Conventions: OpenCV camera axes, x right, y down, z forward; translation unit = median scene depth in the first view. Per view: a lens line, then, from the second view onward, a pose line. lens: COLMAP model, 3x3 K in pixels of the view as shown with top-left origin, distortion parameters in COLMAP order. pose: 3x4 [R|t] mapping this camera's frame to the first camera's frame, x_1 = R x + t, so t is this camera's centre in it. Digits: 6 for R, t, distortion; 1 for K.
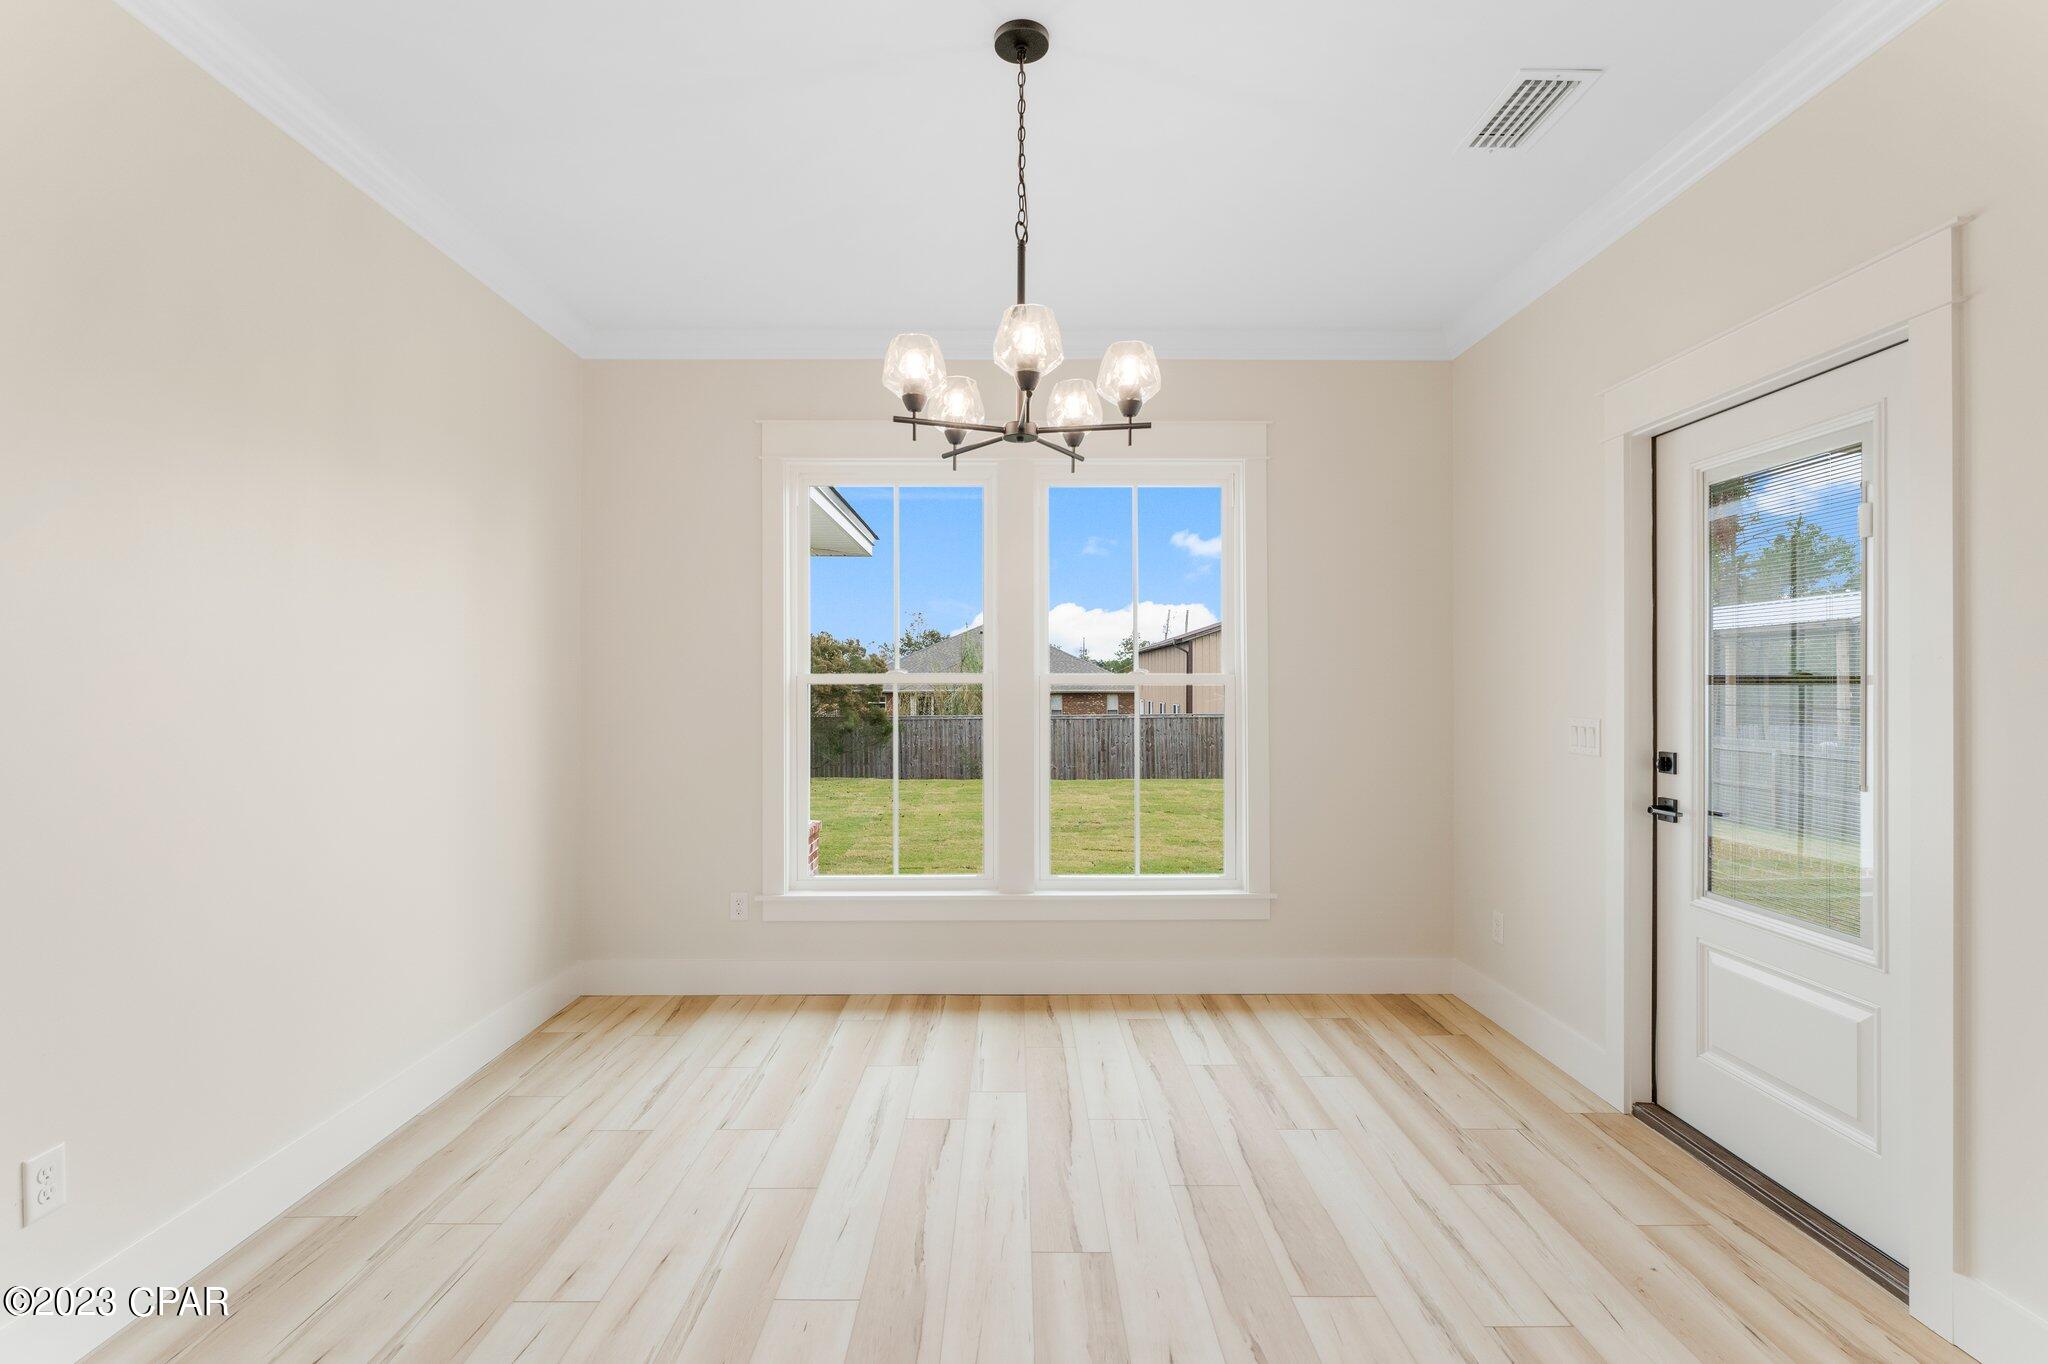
lens RADIAL K [[857.9, 0, 1024.0], [0, 857.9, 682.0], [0, 0, 1]] dist [-0.000938, -0.001158]
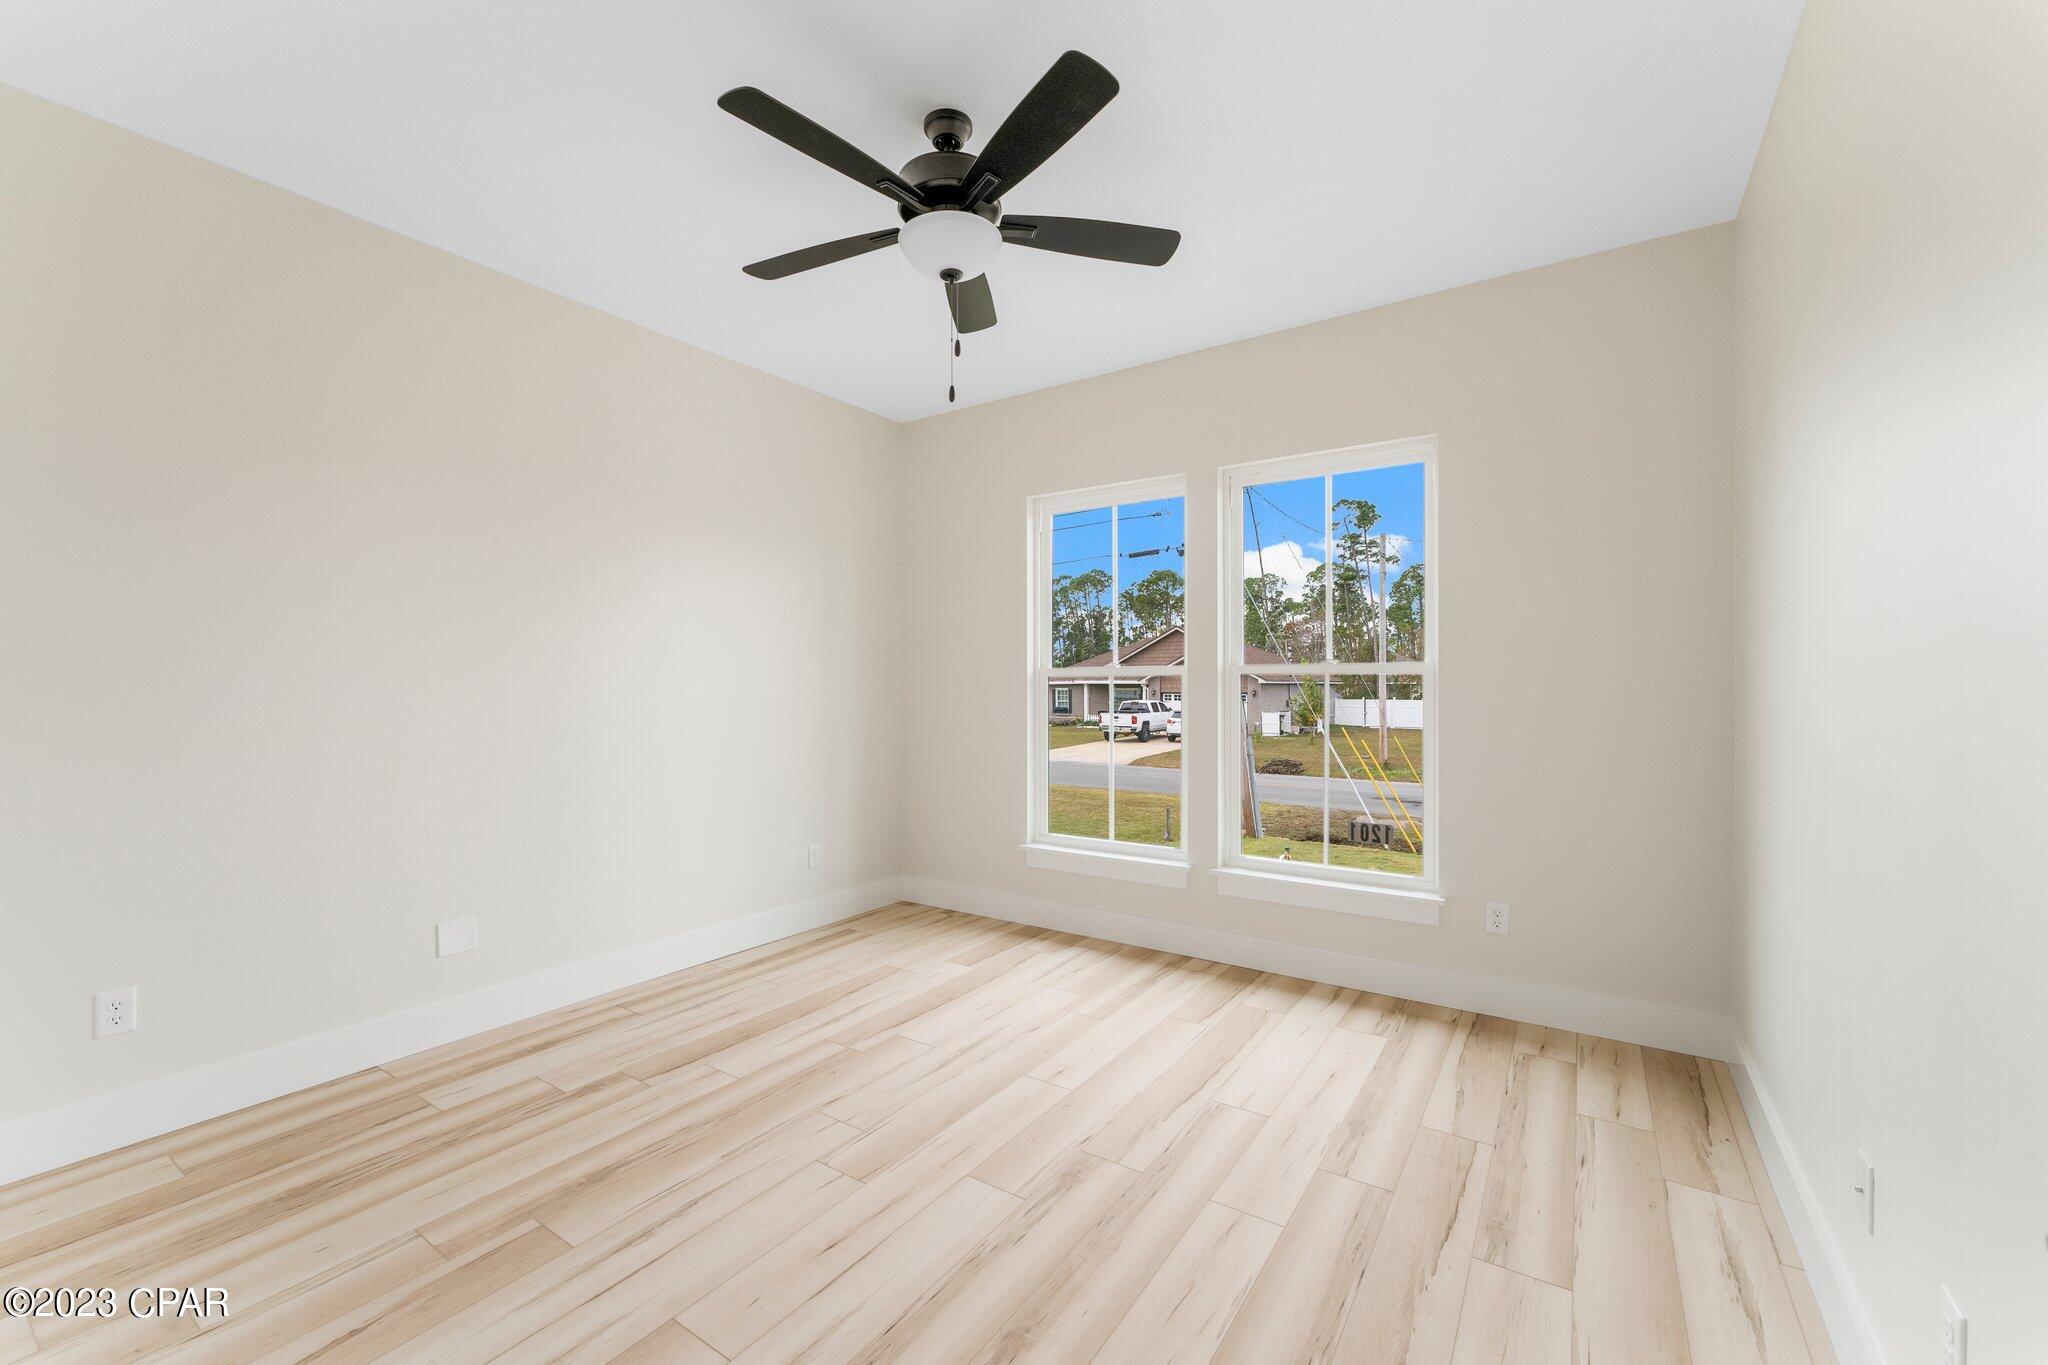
lens RADIAL K [[826.2, 0, 1024.0], [0, 826.2, 682.5], [0, 0, 1]] dist [0.001634, -0.000104]
pose [[0.819692, 0.000633, -0.572804, 0.463645], [0.004968, 0.999954, 0.008214, 0.003385], [0.572783, -0.009578, 0.819651, 0.018568]]
